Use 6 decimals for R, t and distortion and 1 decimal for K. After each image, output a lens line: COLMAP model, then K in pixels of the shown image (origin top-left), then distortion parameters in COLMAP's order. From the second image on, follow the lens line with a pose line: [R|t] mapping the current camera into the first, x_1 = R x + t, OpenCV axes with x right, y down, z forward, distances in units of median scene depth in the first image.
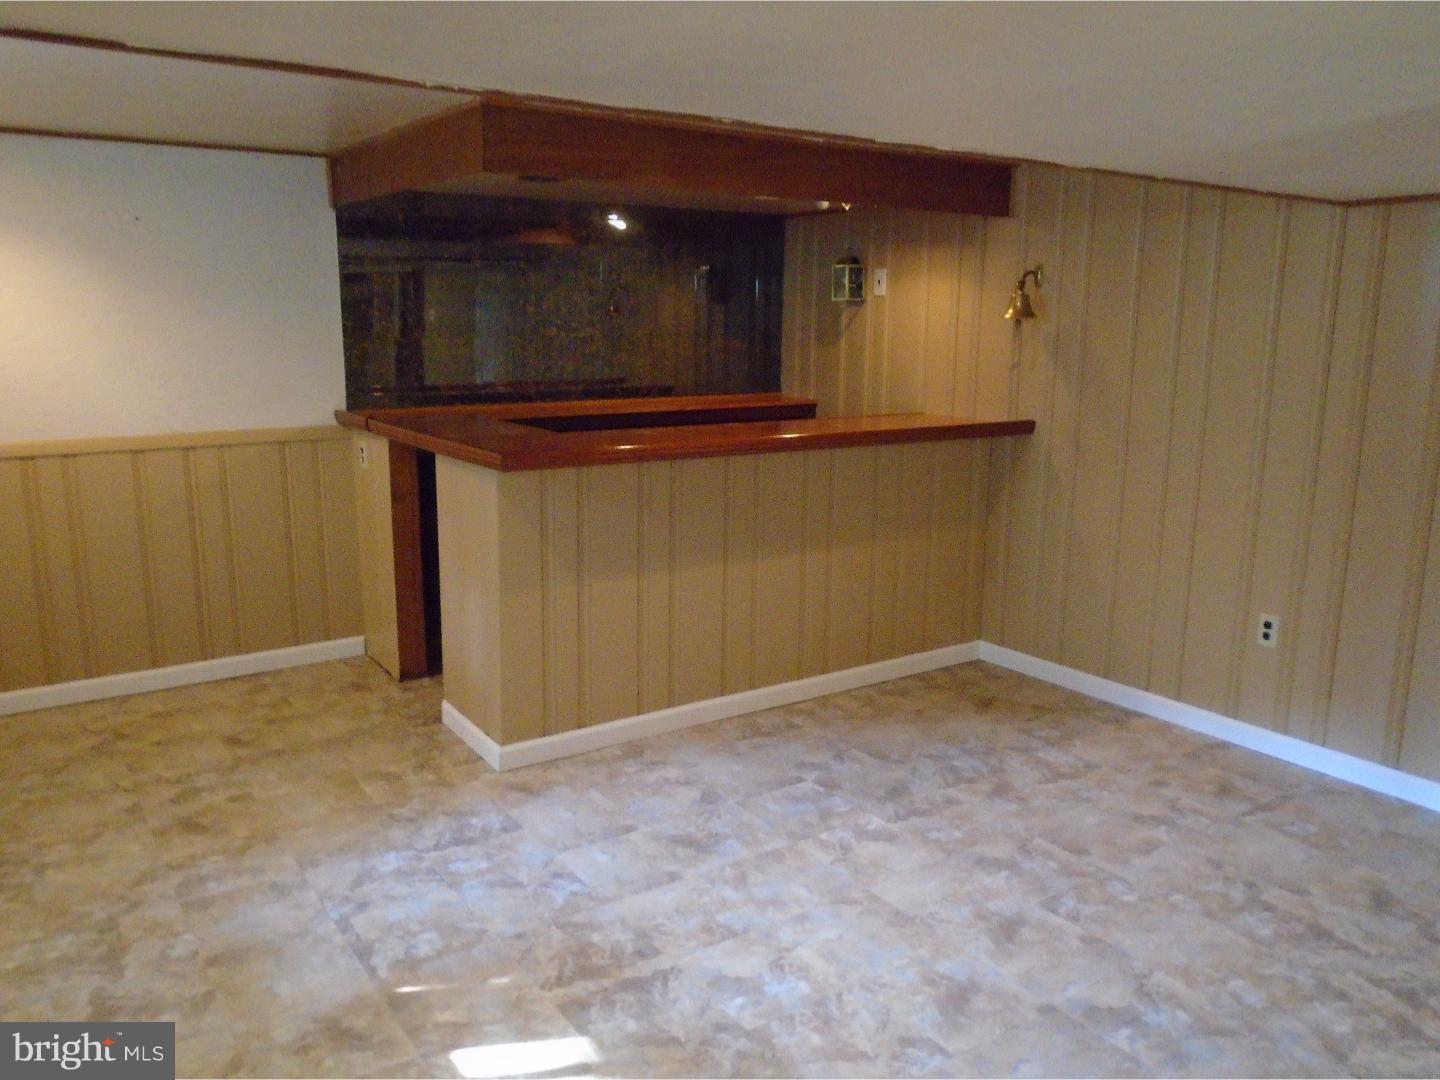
lens RADIAL K [[1109.3, 0, 719.8], [0, 1109.3, 536.9], [0, 0, 1]] dist [-0.013476, 0.011354]
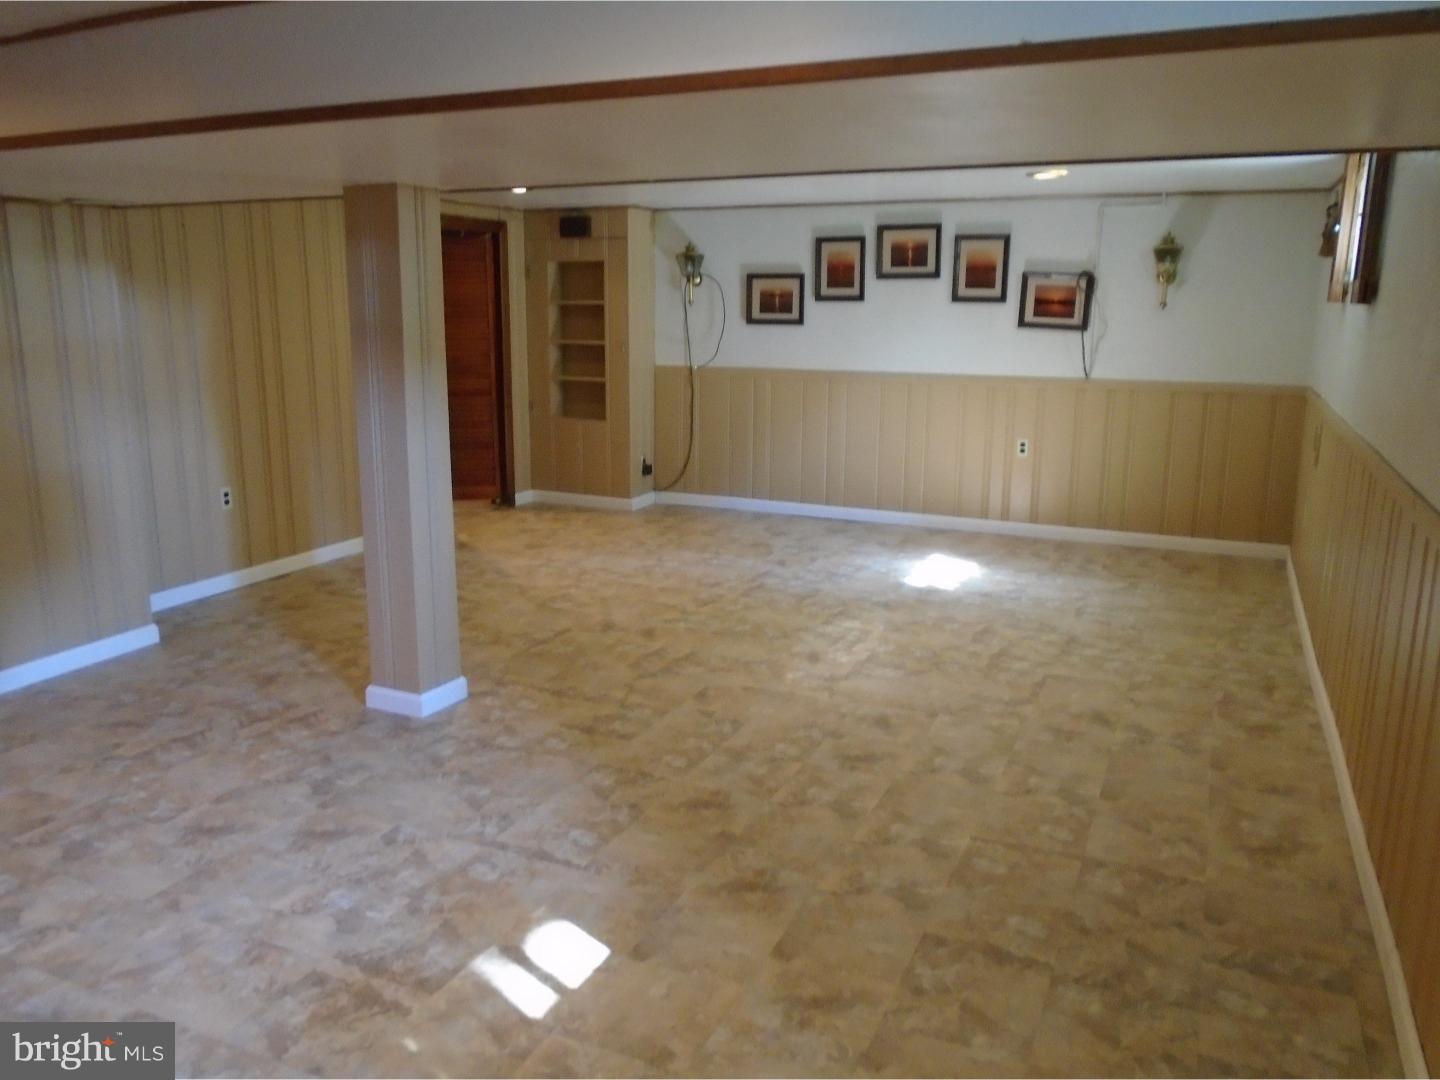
lens RADIAL K [[1109.3, 0, 712.9], [0, 1109.3, 546.6], [0, 0, 1]] dist [-0.013476, 0.011354]
pose [[-0.513548, -0.193860, 0.835875, -0.853728], [0.167345, 0.932810, 0.319156, -0.186565], [-0.841584, 0.303781, -0.446601, 0.922384]]
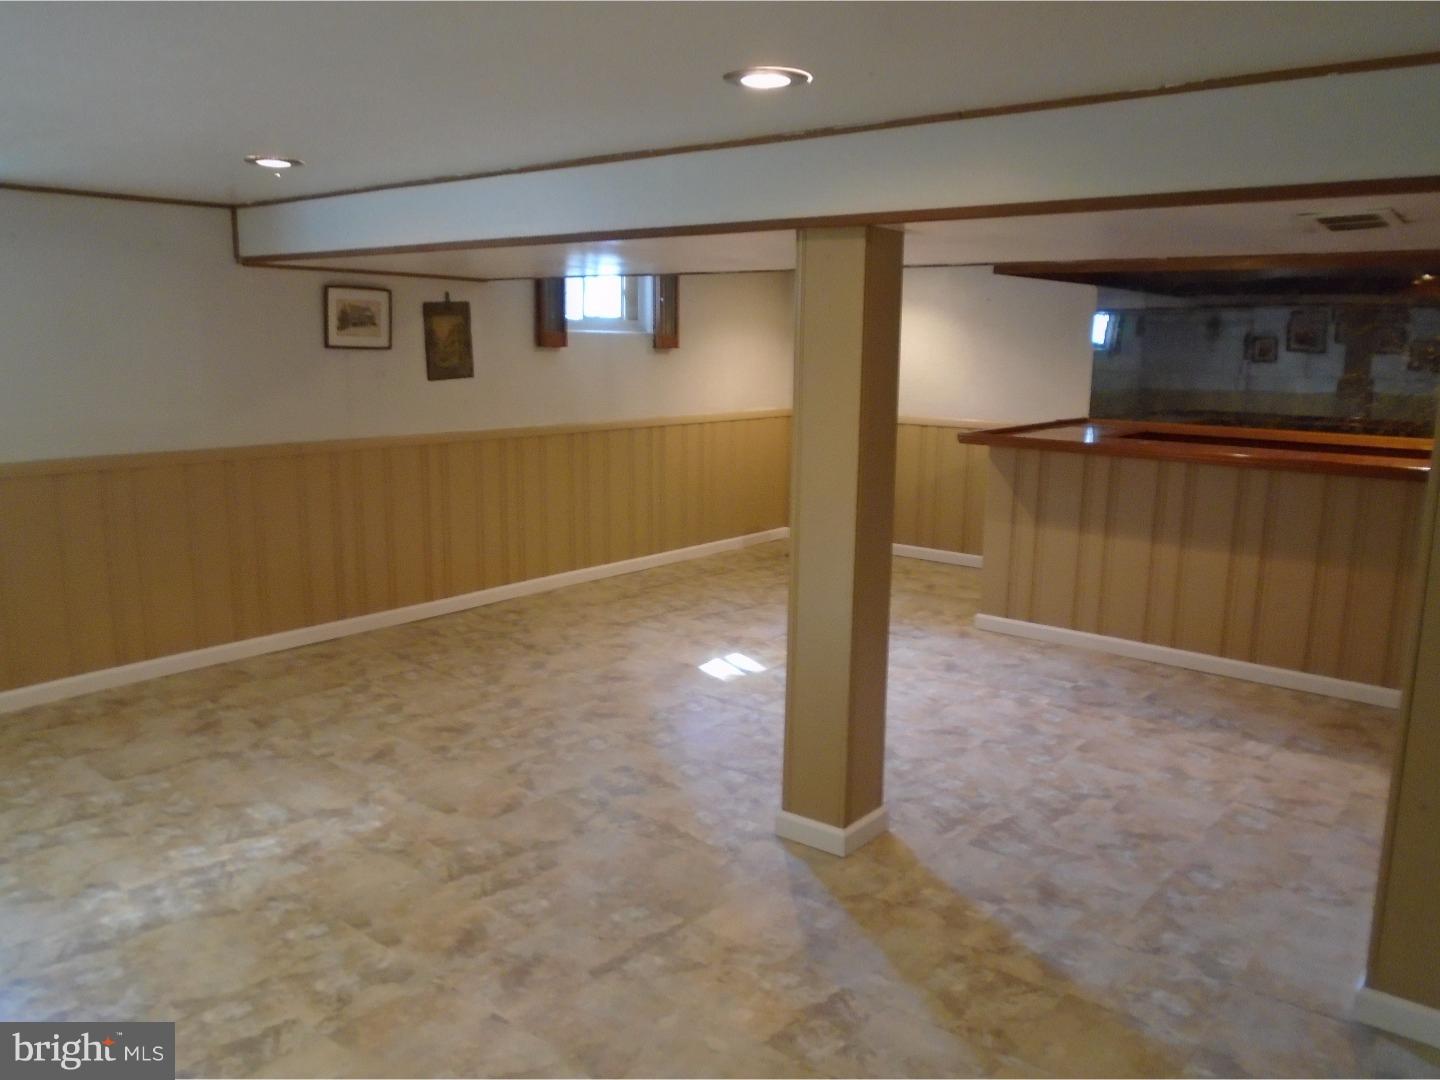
lens RADIAL K [[1109.3, 0, 709.9], [0, 1109.3, 530.5], [0, 0, 1]] dist [-0.013476, 0.011354]
pose [[0.282129, 0.161187, -0.945739, 1.542166], [-0.204451, 0.973242, 0.104884, -0.028494], [0.937338, 0.163767, 0.307534, 0.117423]]
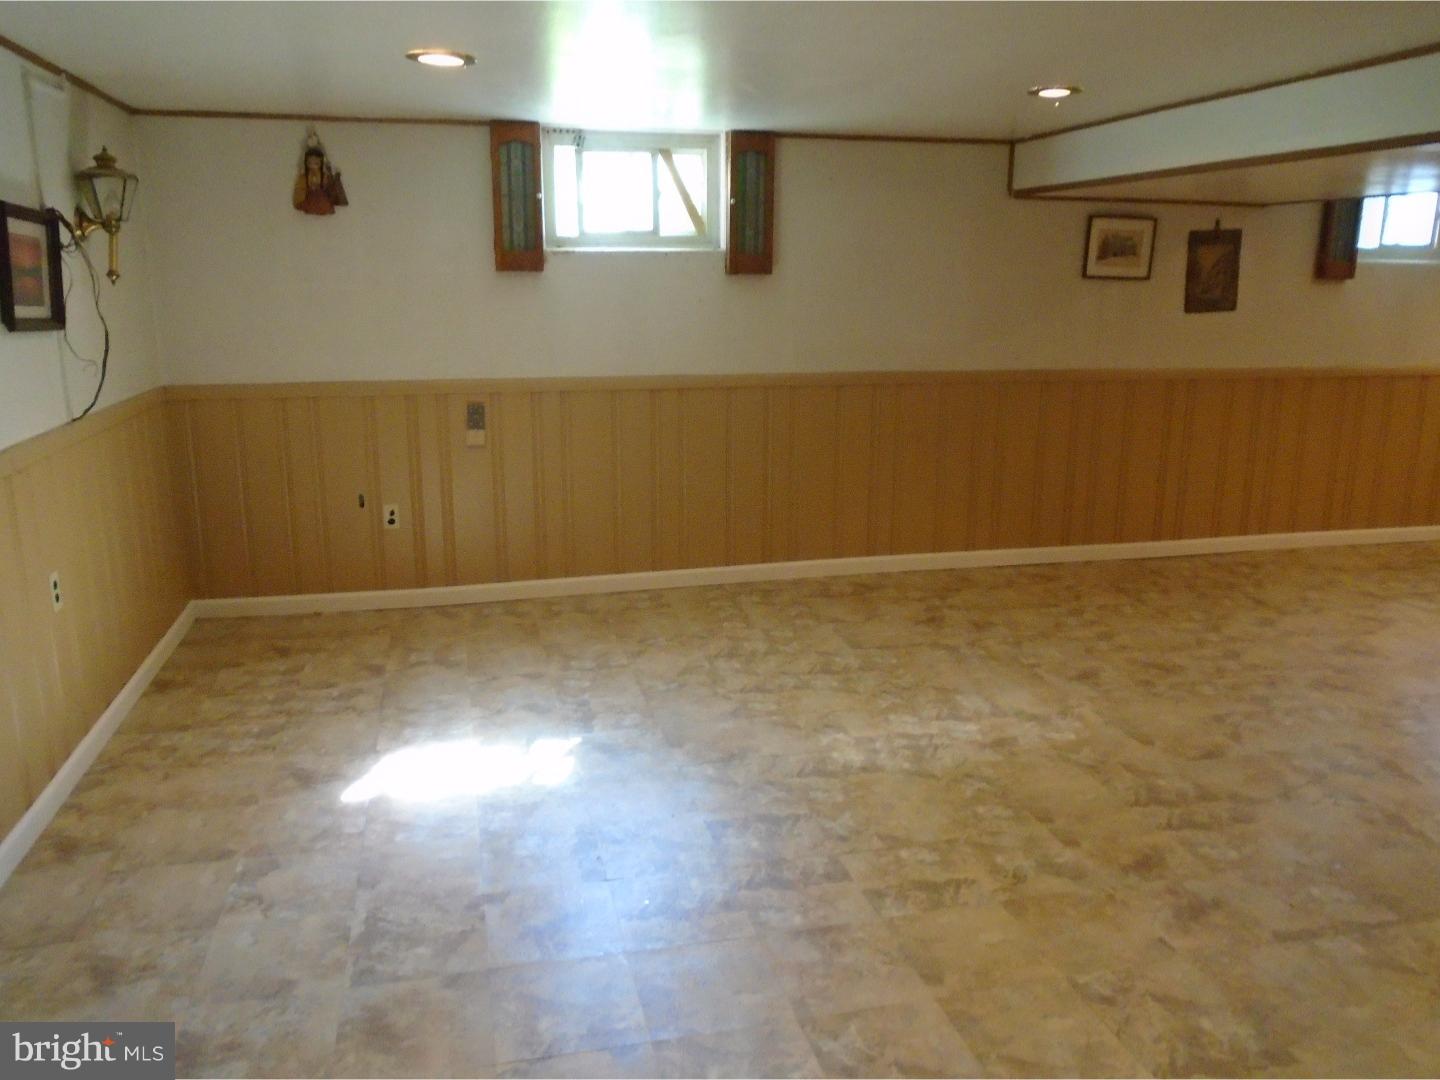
lens RADIAL K [[1109.3, 0, 714.7], [0, 1109.3, 527.0], [0, 0, 1]] dist [-0.013476, 0.011354]
pose [[-0.352722, 0.200669, -0.913958, 1.585262], [-0.199740, 0.938076, 0.283050, -0.010616], [0.914161, 0.282392, -0.290798, 0.128979]]
